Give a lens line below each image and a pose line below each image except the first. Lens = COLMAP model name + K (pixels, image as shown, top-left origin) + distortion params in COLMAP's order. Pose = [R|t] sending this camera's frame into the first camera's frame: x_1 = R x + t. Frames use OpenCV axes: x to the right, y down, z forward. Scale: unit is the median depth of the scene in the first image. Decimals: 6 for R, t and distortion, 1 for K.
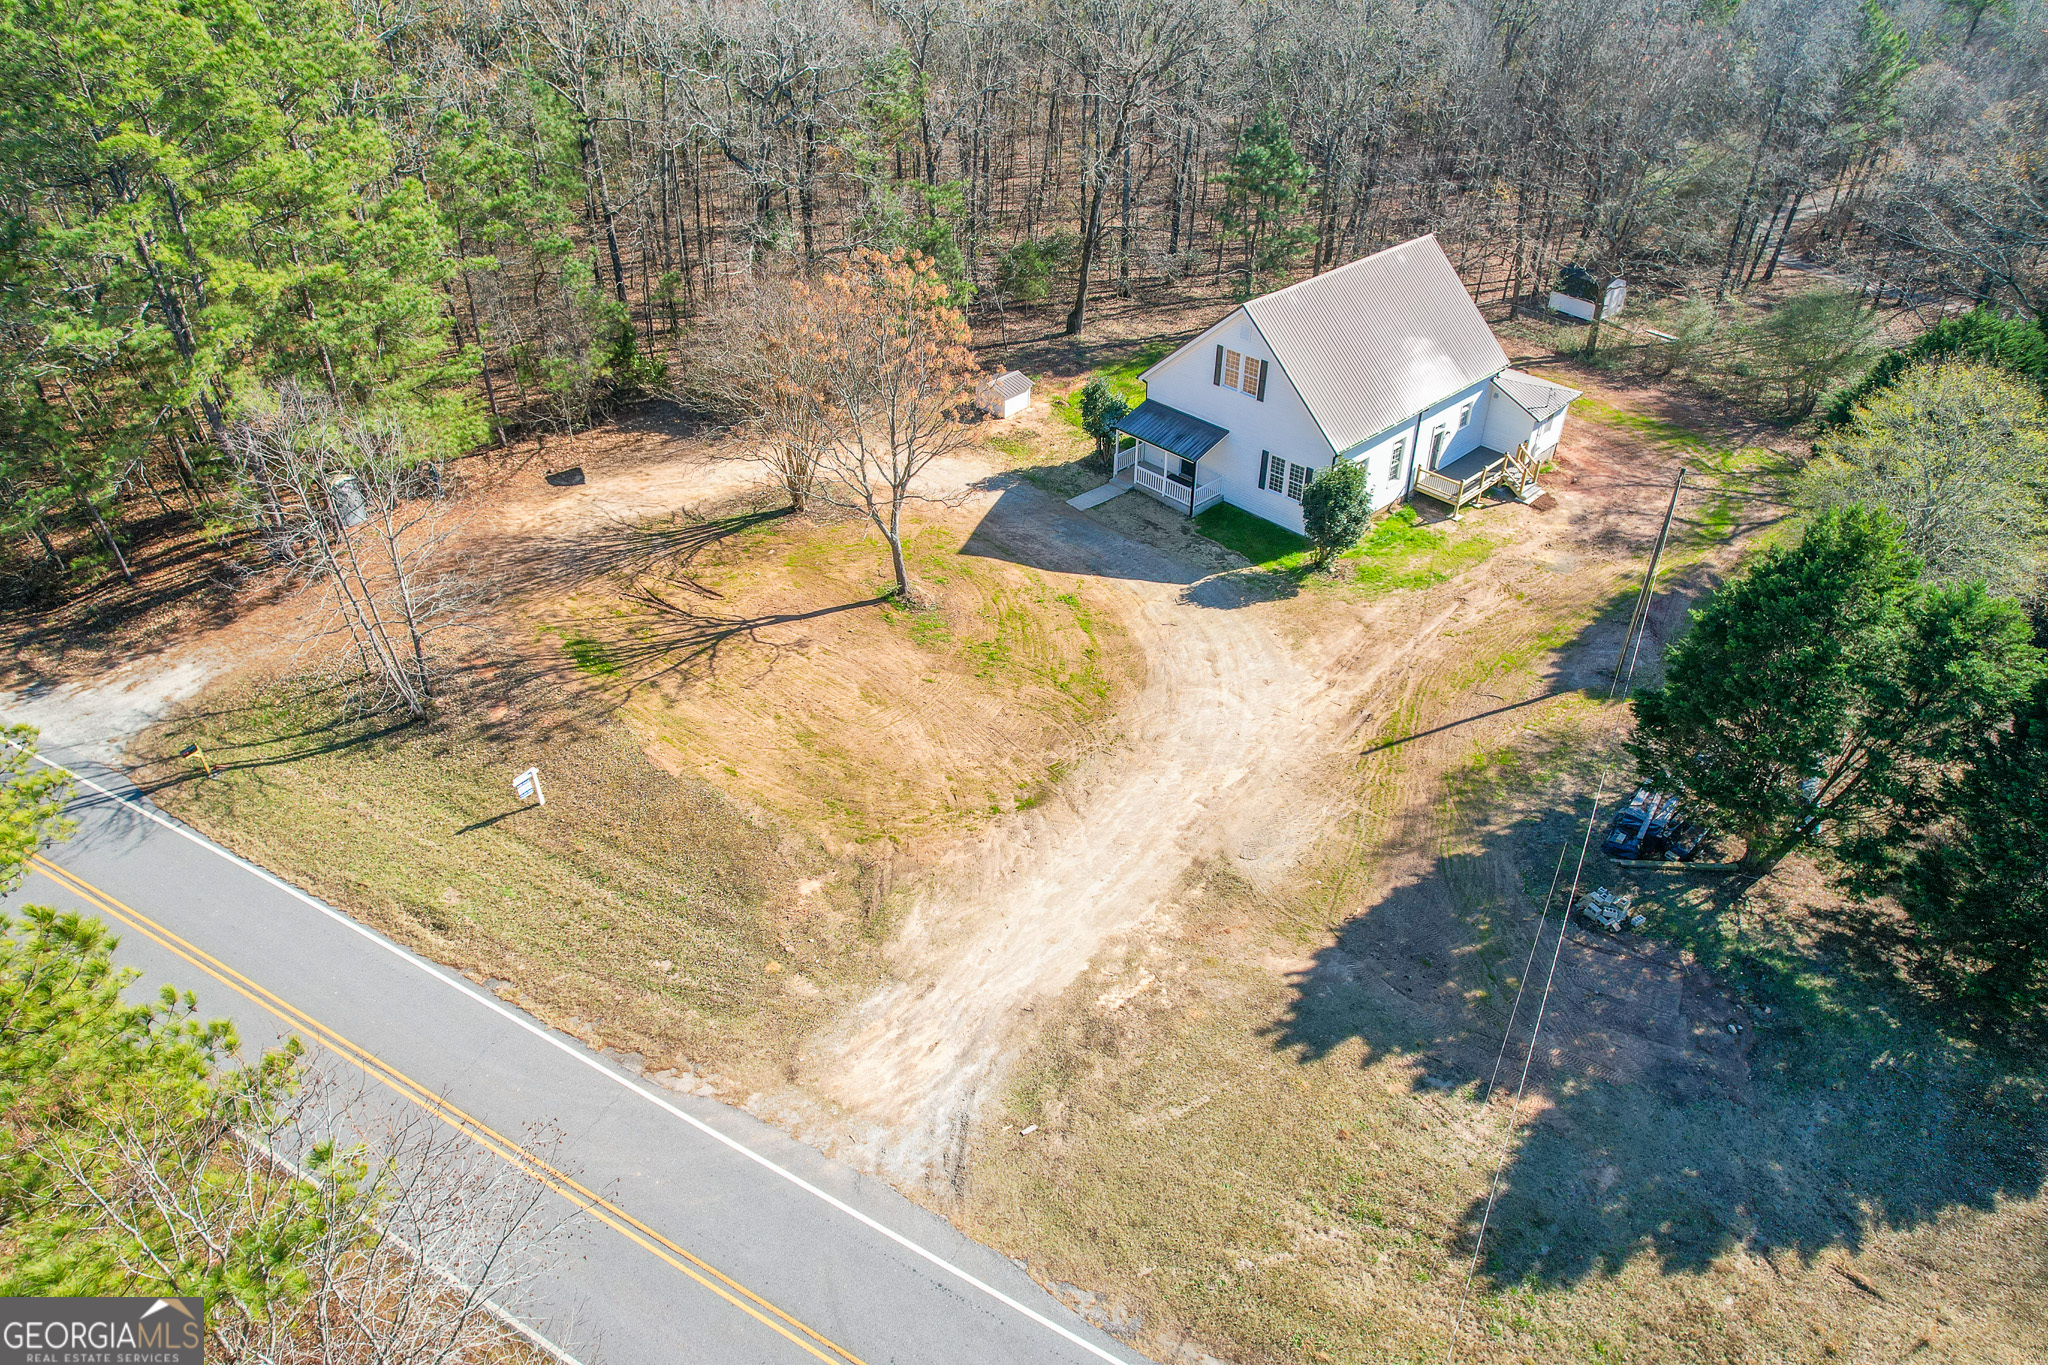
lens RADIAL K [[1312.0, 0, 1024.9], [0, 1312.0, 672.3], [0, 0, 1]] dist [-0.070529, 0.060781]
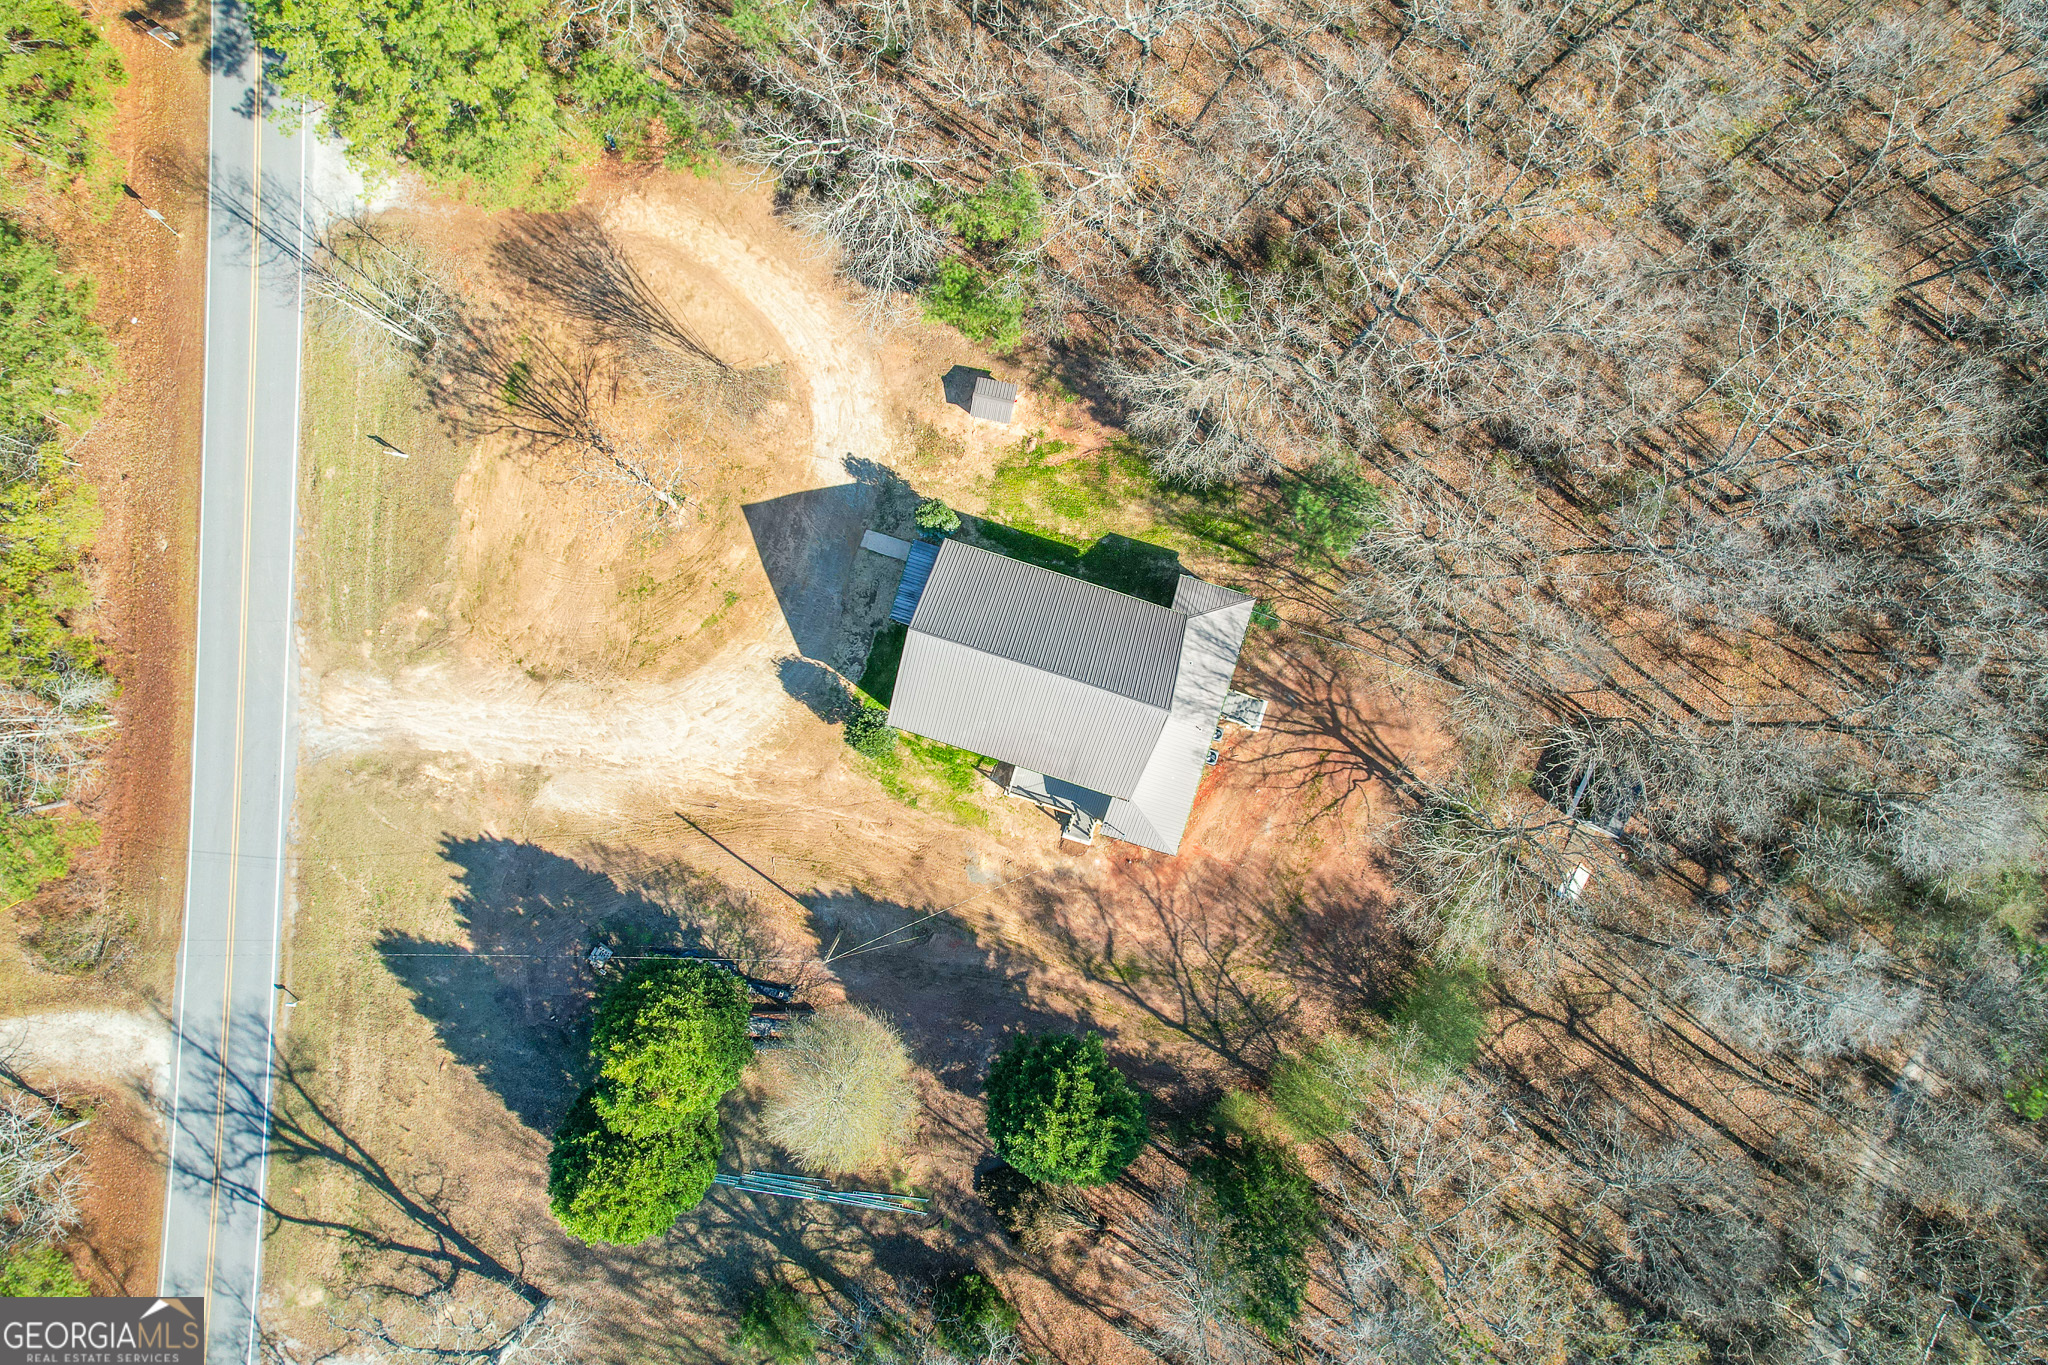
lens RADIAL K [[1312.0, 0, 1021.8], [0, 1312.0, 686.7], [0, 0, 1]] dist [-0.070529, 0.060781]
pose [[0.470683, 0.882291, -0.004415, 0.314530], [-0.505526, 0.273782, 0.818221, -1.565123], [0.723118, -0.382891, 0.574886, 0.363292]]
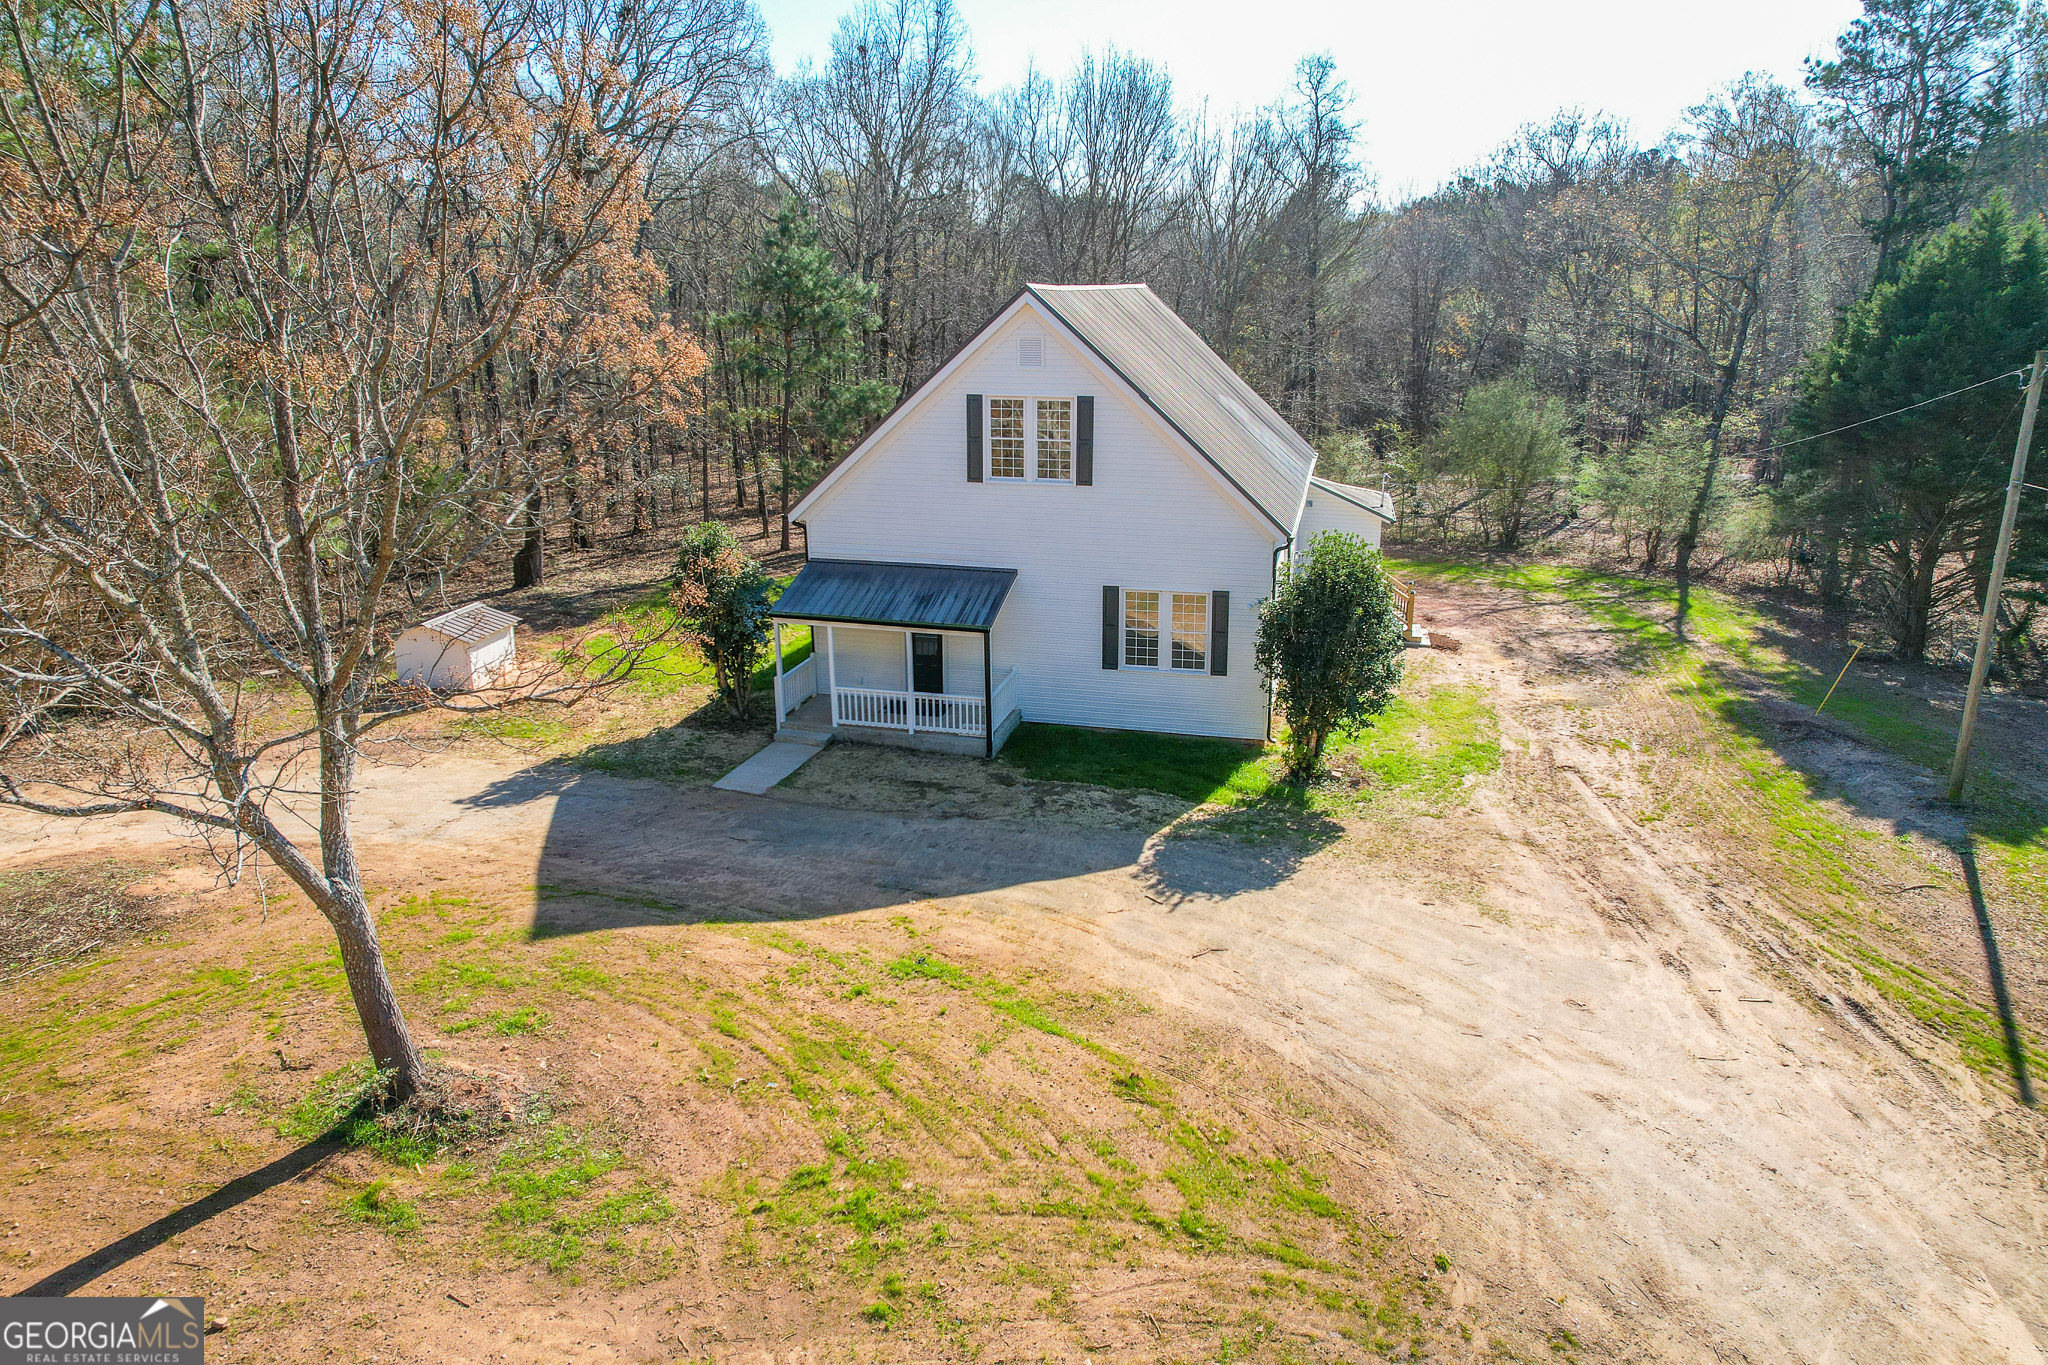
lens RADIAL K [[1312.0, 0, 1025.7], [0, 1312.0, 676.3], [0, 0, 1]] dist [-0.070529, 0.060781]
pose [[0.851529, -0.160493, 0.499140, -0.110705], [0.310299, 0.921636, -0.233027, -0.041122], [-0.422627, 0.353312, 0.834600, 0.738731]]
